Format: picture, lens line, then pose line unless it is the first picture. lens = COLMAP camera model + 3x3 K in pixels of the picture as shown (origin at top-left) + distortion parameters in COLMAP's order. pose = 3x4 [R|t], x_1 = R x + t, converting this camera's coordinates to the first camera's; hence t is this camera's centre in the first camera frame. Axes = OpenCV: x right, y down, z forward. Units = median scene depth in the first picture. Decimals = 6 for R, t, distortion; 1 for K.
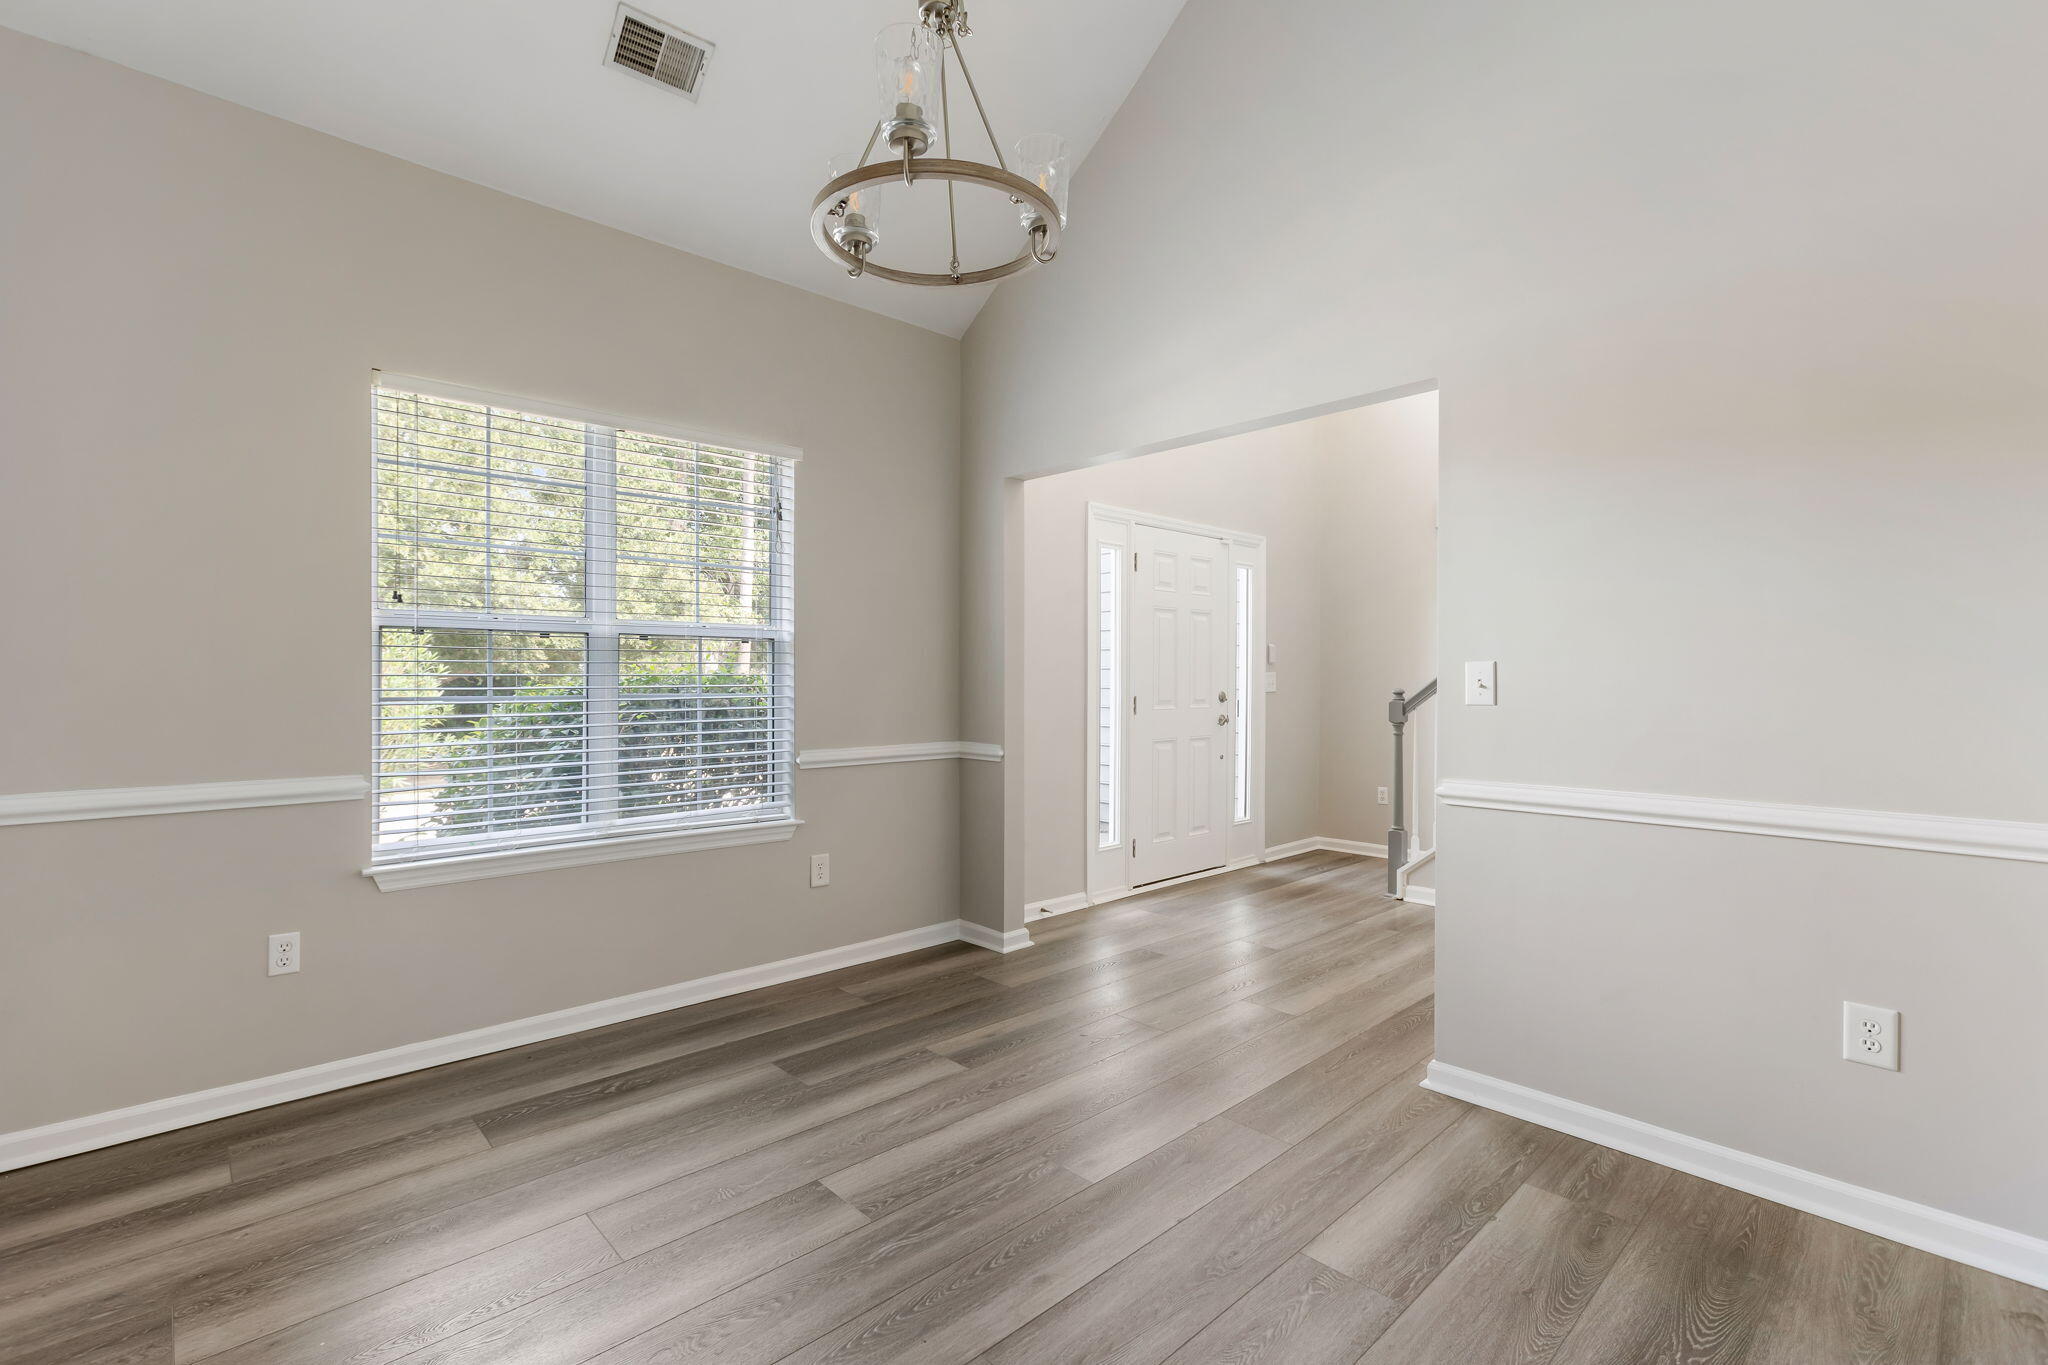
lens RADIAL K [[919.7, 0, 1022.4], [0, 919.7, 677.9], [0, 0, 1]] dist [0.002351, 0.000223]
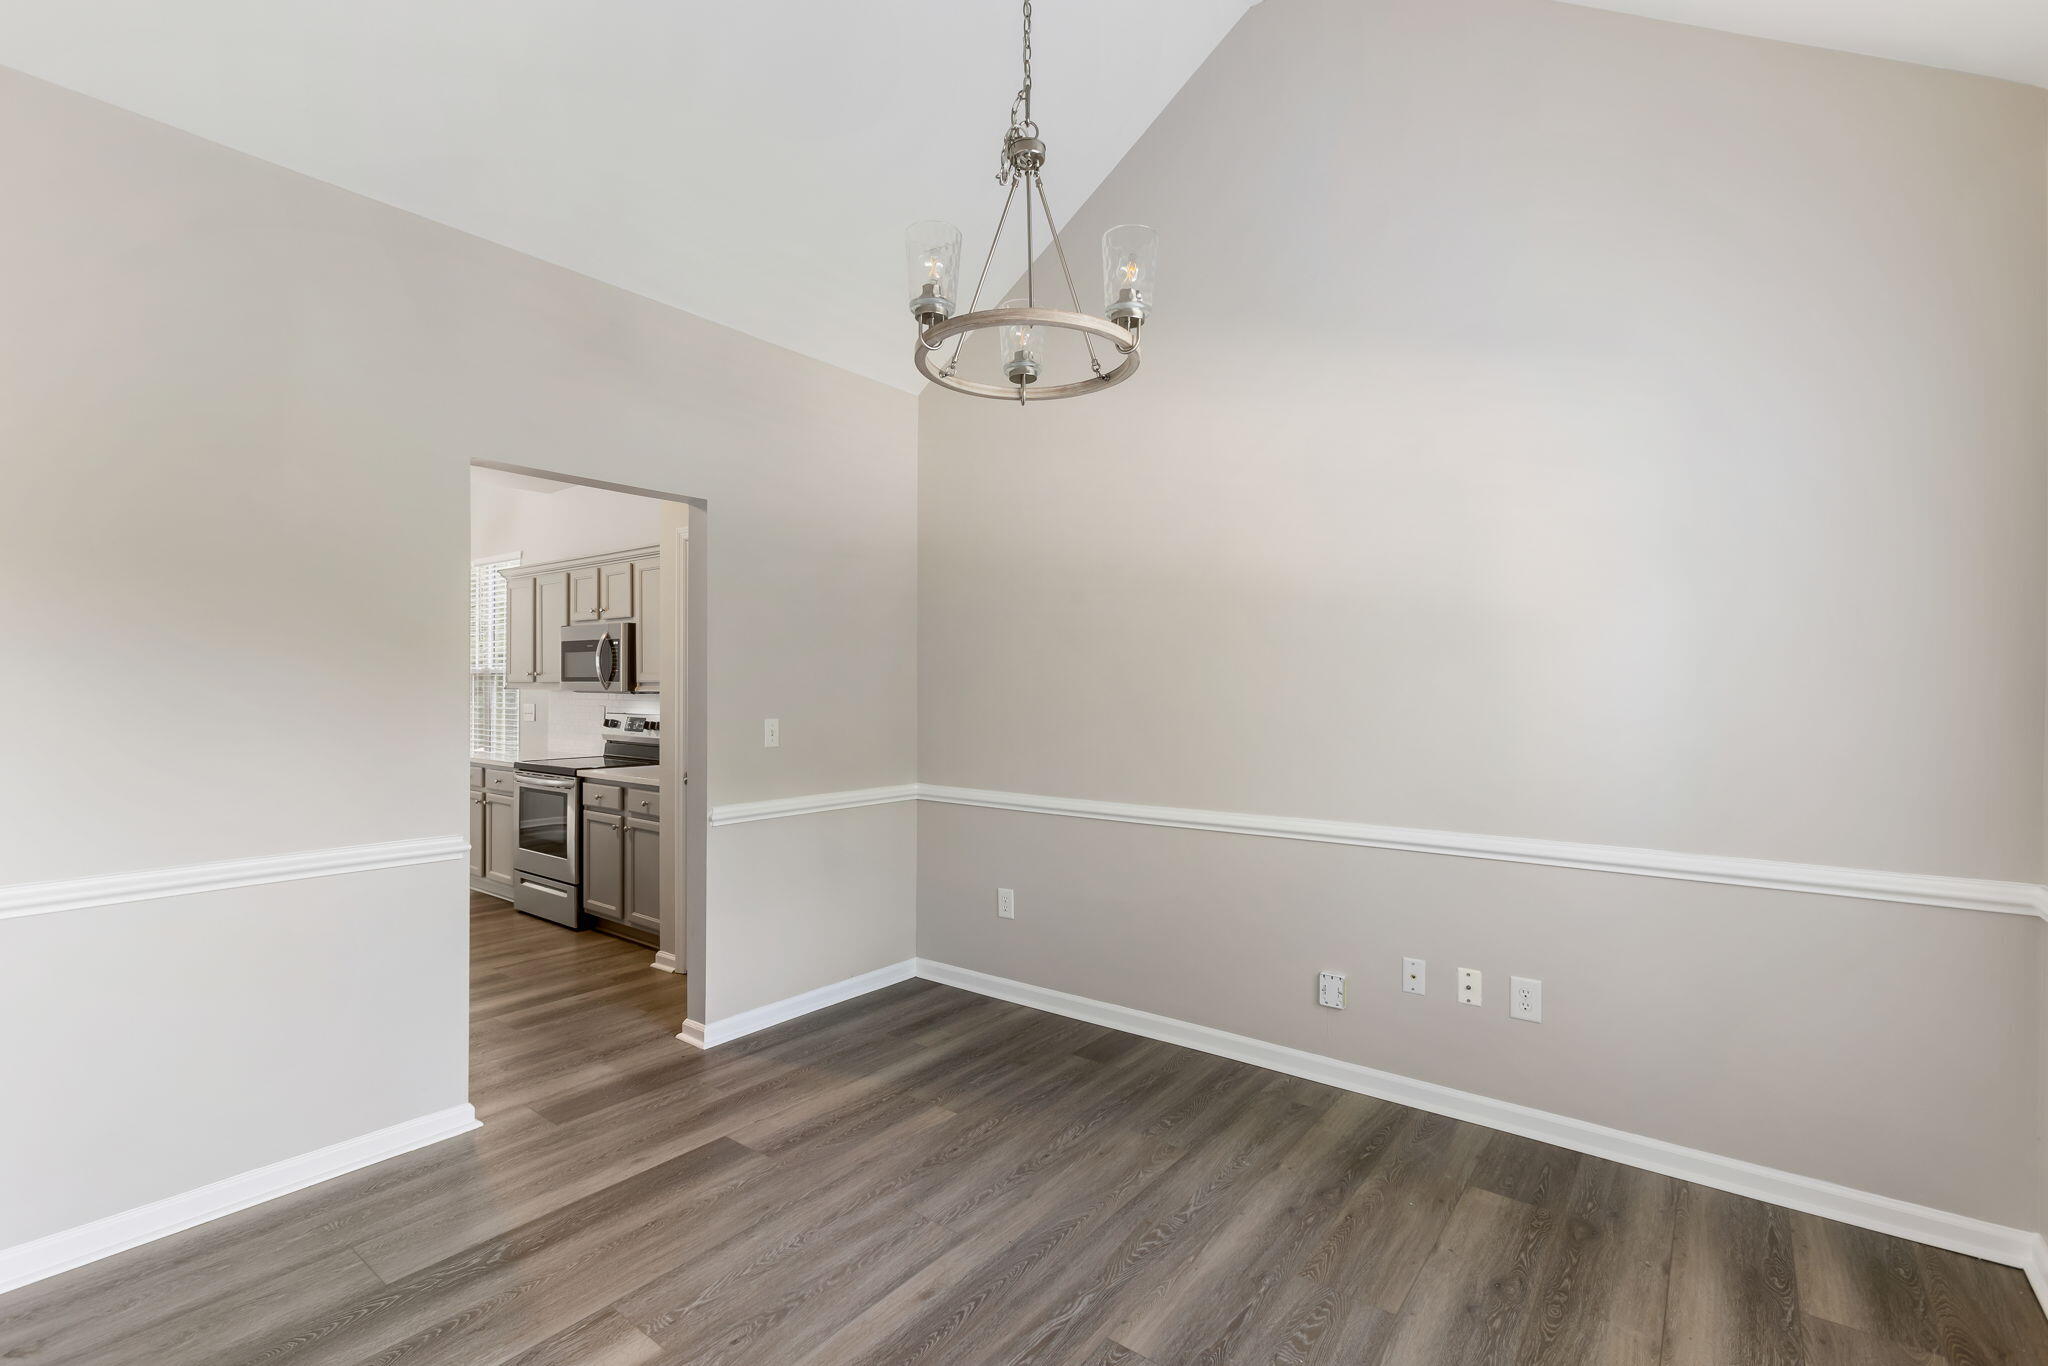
lens RADIAL K [[919.7, 0, 1022.8], [0, 919.7, 694.5], [0, 0, 1]] dist [0.002351, 0.000223]
pose [[-0.988743, -0.006833, -0.149467, 0.076395], [-0.007396, 0.999967, 0.003211, -0.085407], [0.149440, 0.004280, -0.988761, 2.078972]]
